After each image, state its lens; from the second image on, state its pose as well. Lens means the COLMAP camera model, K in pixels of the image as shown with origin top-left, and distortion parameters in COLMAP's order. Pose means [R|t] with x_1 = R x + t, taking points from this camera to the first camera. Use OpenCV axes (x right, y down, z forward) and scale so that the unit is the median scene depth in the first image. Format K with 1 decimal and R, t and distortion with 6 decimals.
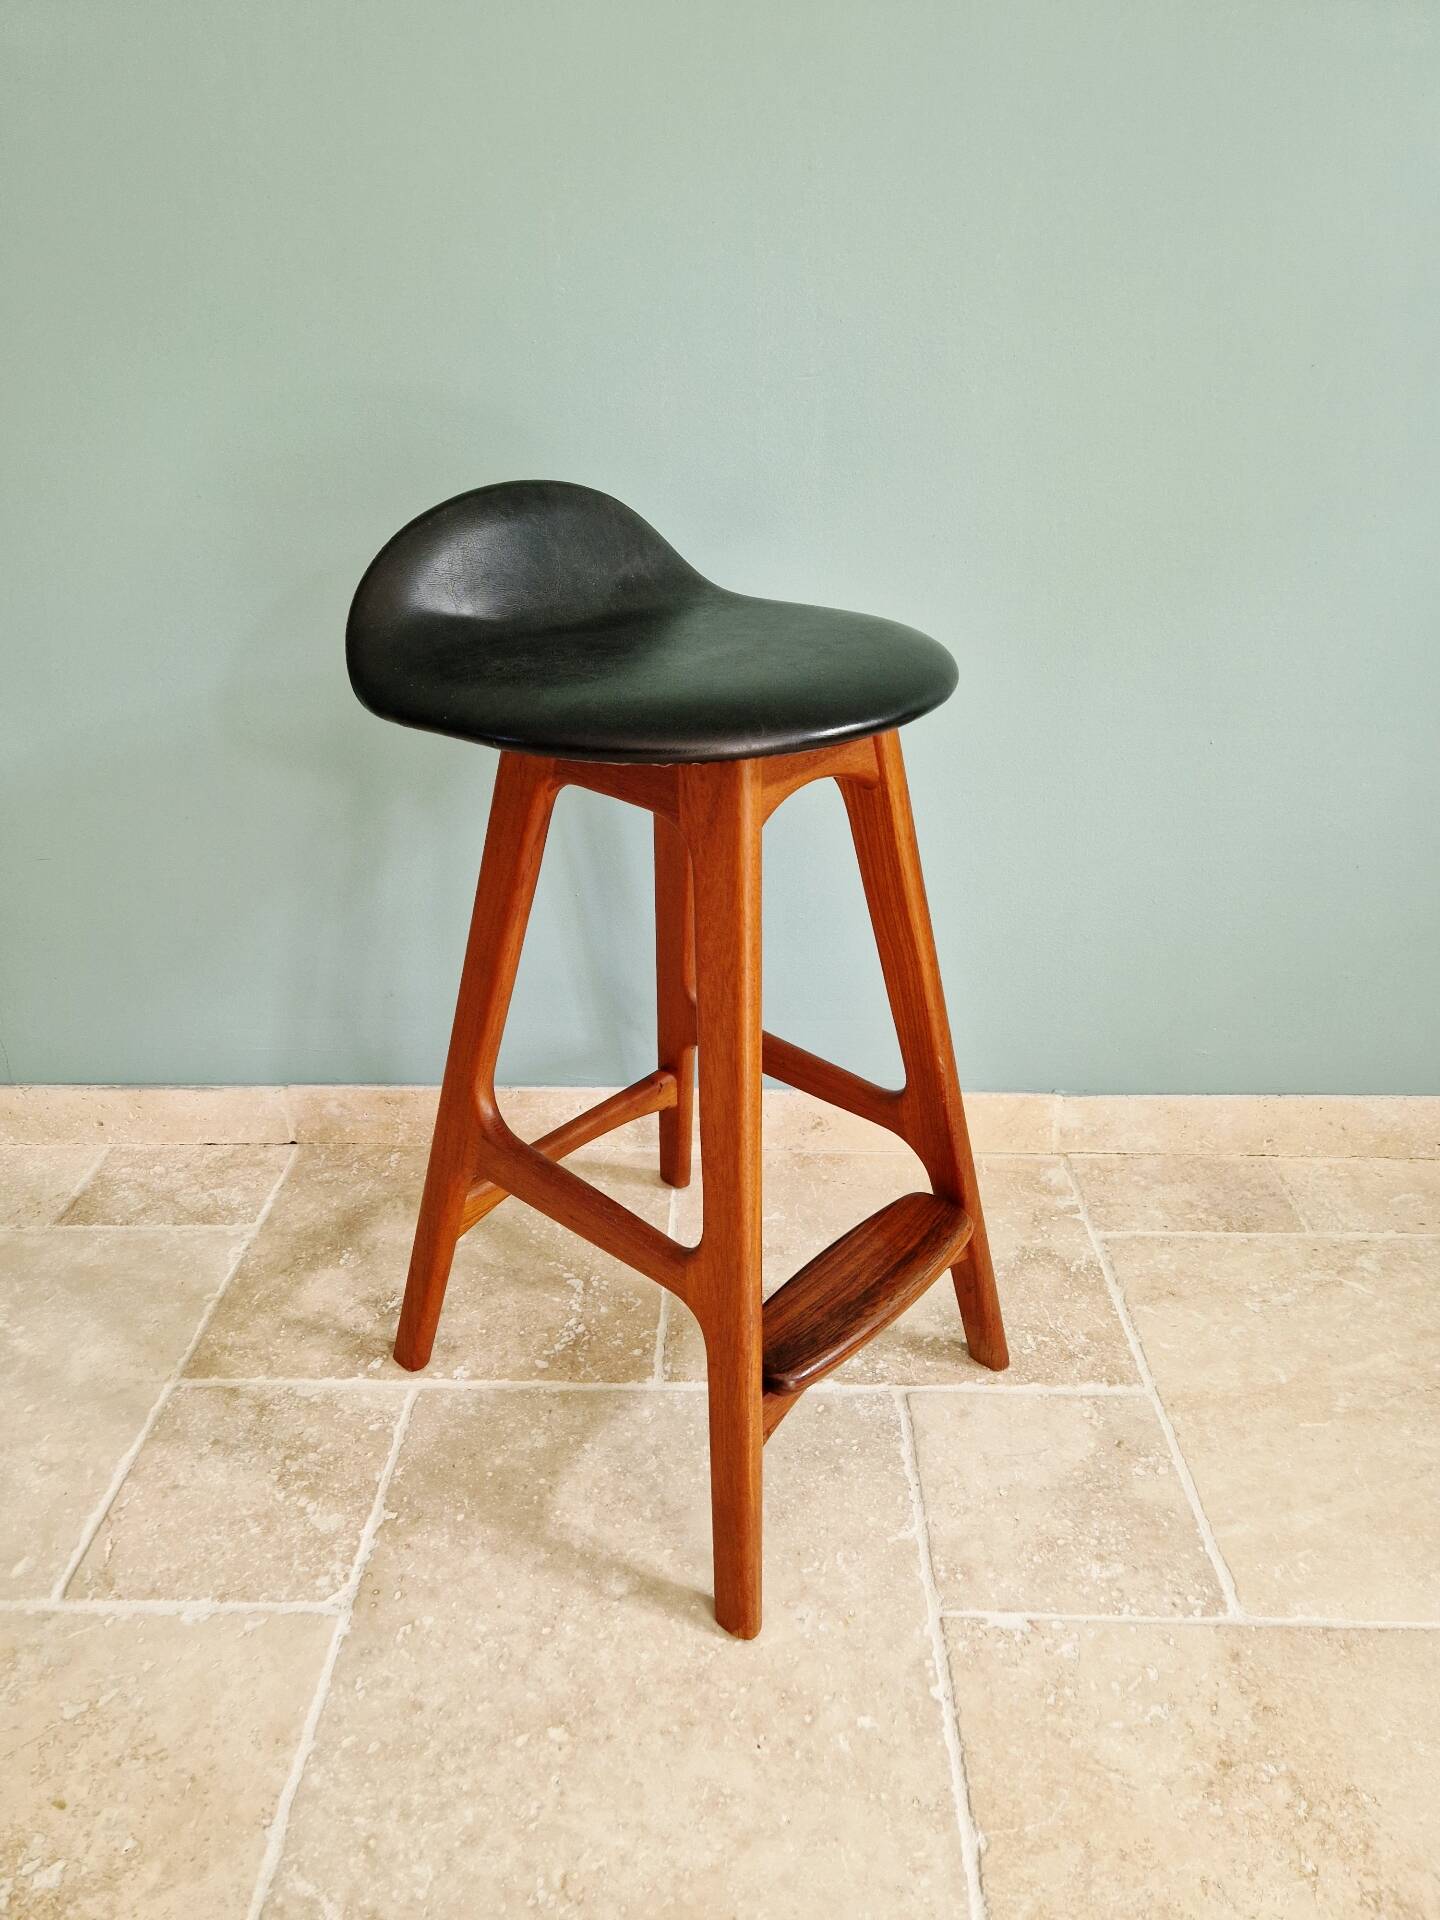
lens RADIAL K [[1297.7, 0, 698.4], [0, 1297.7, 962.8], [0, 0, 1]] dist [0.046862, -0.049165]
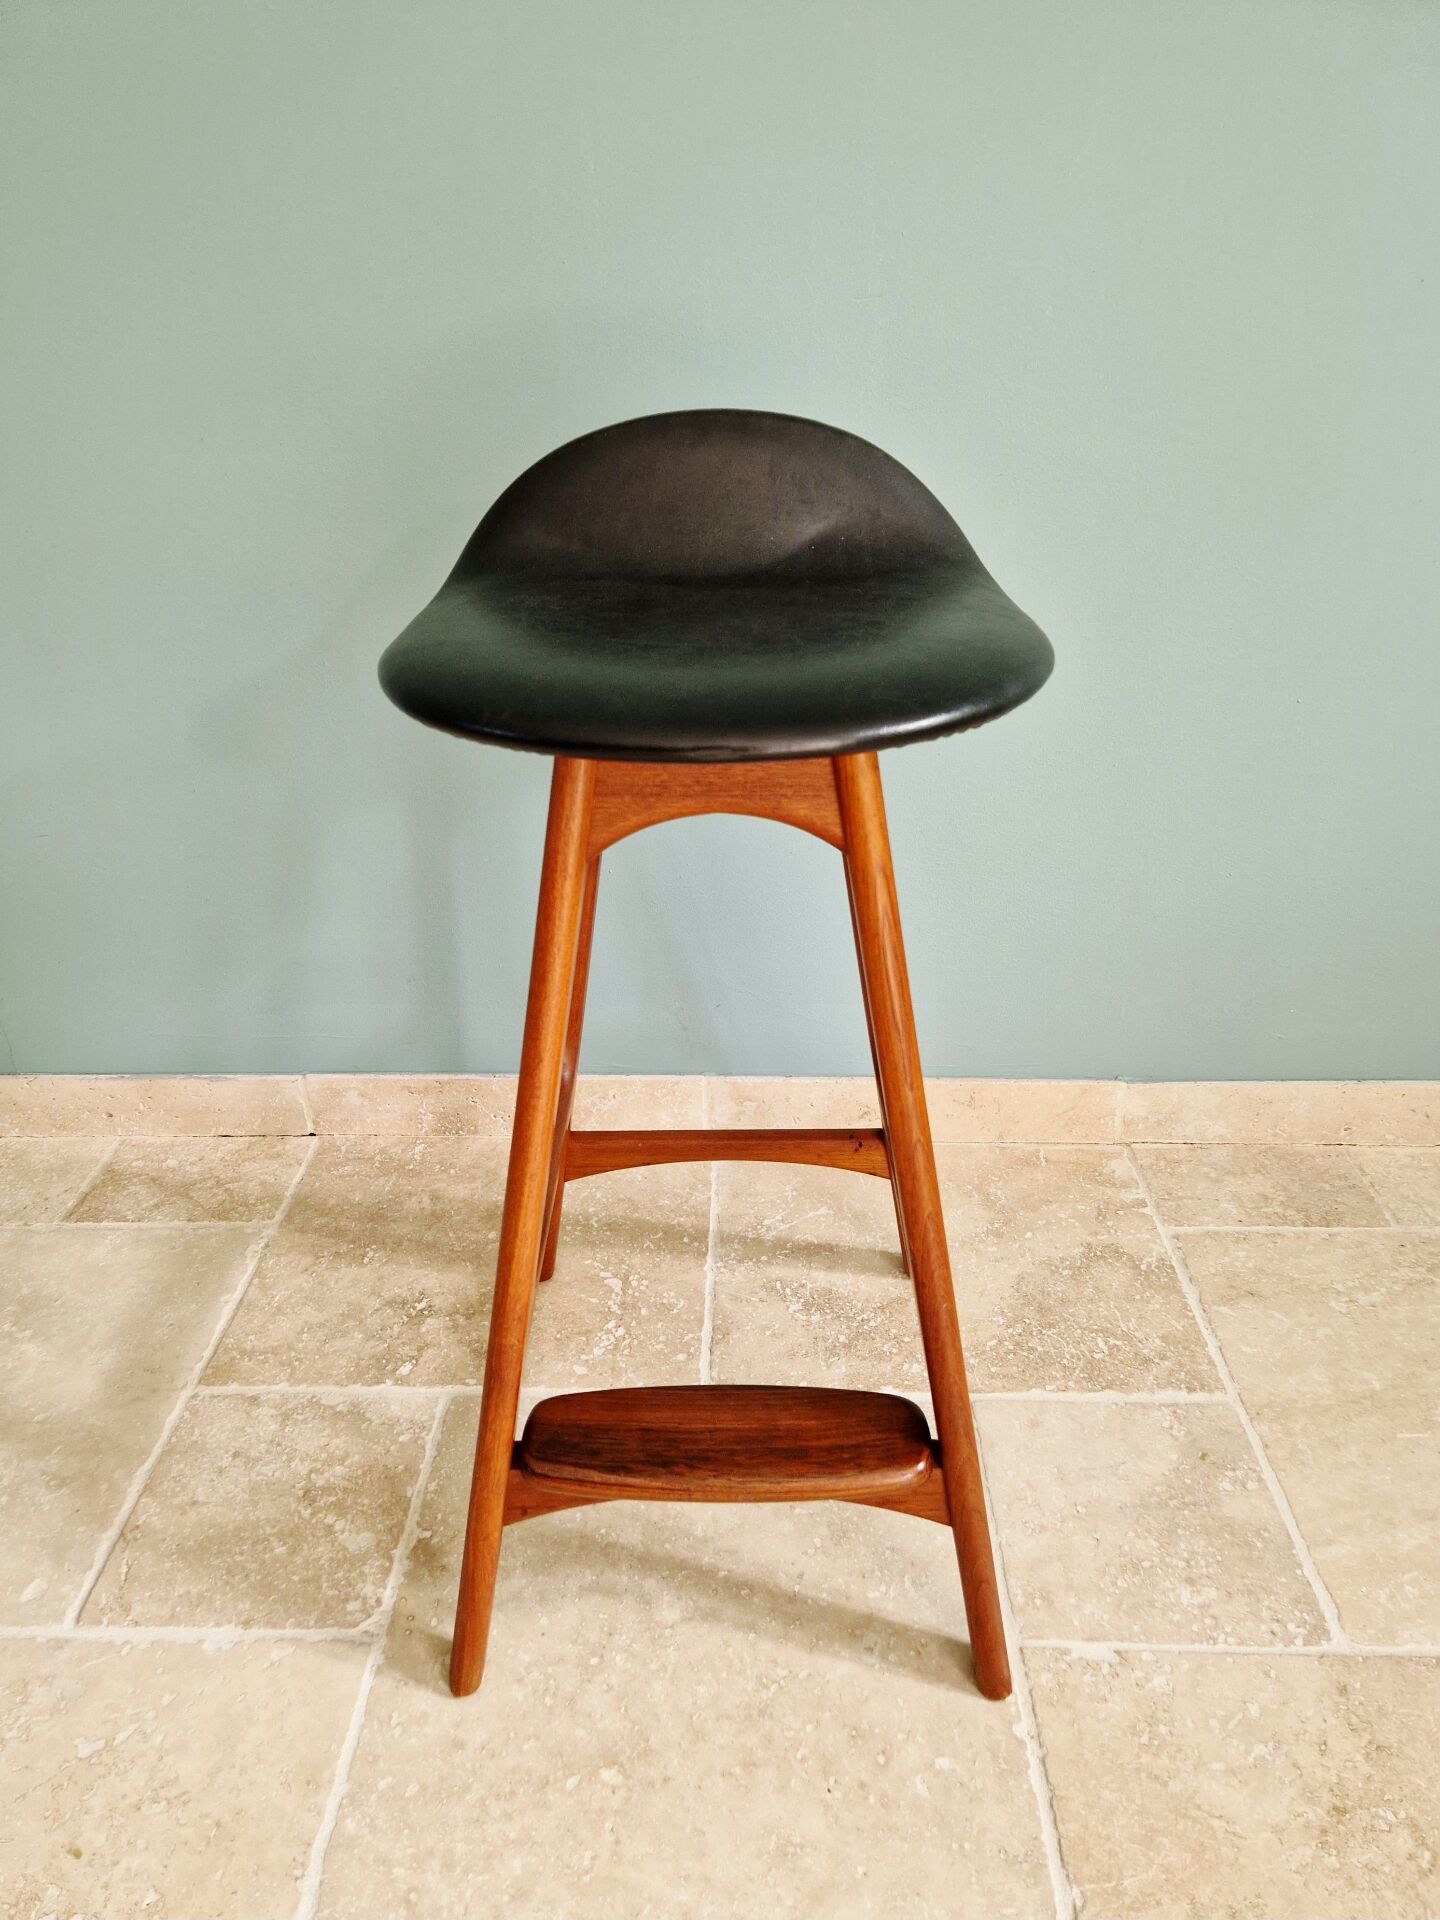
lens RADIAL K [[1297.7, 0, 694.2], [0, 1297.7, 984.9], [0, 0, 1]] dist [0.046862, -0.049165]
pose [[0.999943, -0.004505, -0.009713, -0.031897], [0.004787, 0.999561, 0.029228, 0.003801], [0.009577, -0.029273, 0.999526, 0.080505]]
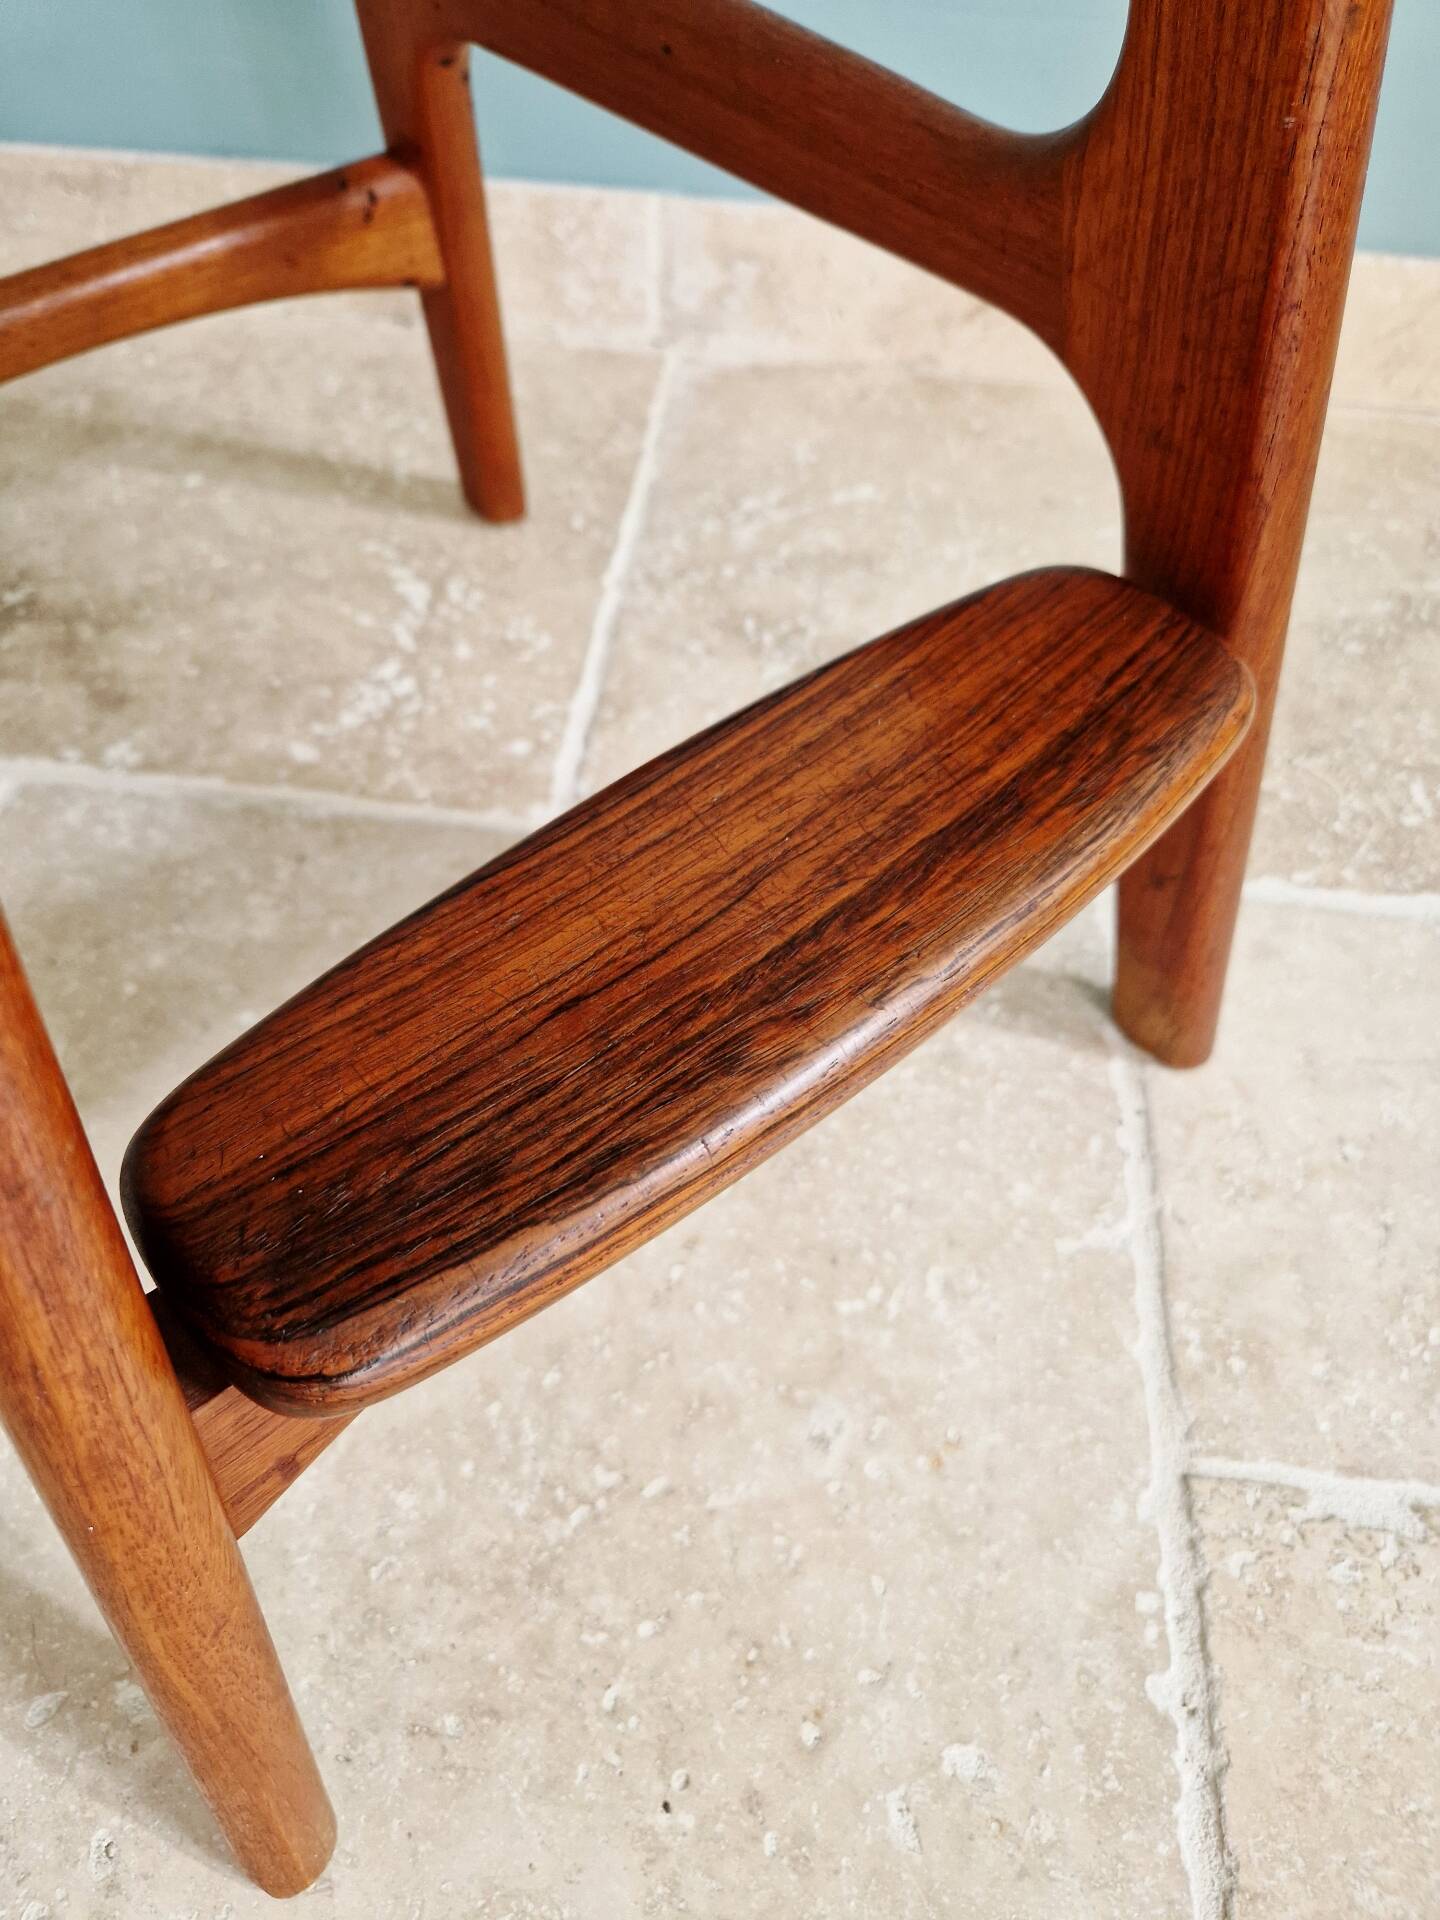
lens RADIAL K [[1297.7, 0, 693.4], [0, 1297.7, 966.2], [0, 0, 1]] dist [0.046862, -0.049165]
pose [[0.995316, 0.092083, -0.029448, 0.036493], [-0.070152, 0.897506, 0.435387, 0.194522], [0.066521, -0.431281, 0.899762, 0.660165]]
